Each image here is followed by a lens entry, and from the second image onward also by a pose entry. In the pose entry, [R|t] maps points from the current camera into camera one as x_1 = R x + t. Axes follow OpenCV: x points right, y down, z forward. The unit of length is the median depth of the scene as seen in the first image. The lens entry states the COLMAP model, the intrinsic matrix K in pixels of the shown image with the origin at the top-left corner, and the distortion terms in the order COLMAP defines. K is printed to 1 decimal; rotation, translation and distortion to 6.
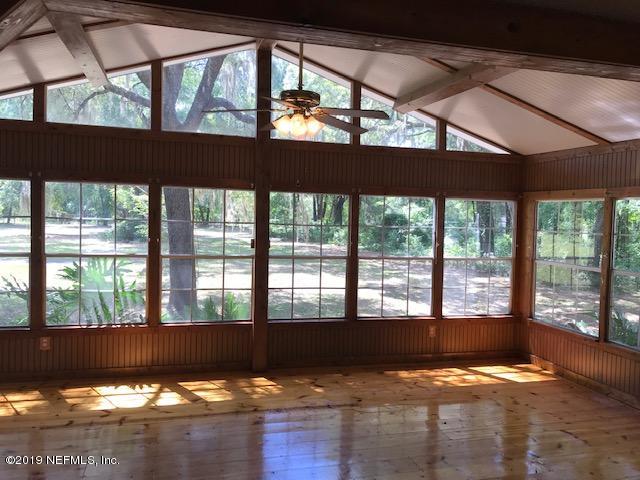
lens RADIAL K [[523.4, 0, 320.0], [0, 523.4, 240.0], [0, 0, 1]] dist [0.010218, 0.001555]
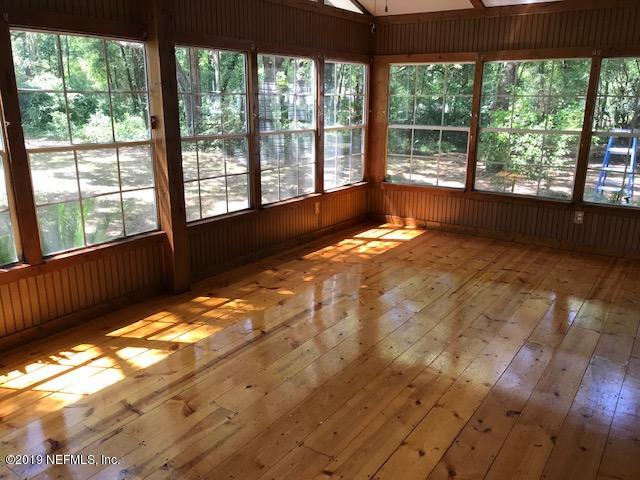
lens RADIAL K [[523.4, 0, 320.0], [0, 523.4, 240.0], [0, 0, 1]] dist [0.010218, 0.001555]
pose [[0.768761, -0.190971, 0.610357, -0.432642], [0.044532, 0.968044, 0.246796, -0.003715], [-0.637984, -0.162547, 0.752699, 0.312040]]
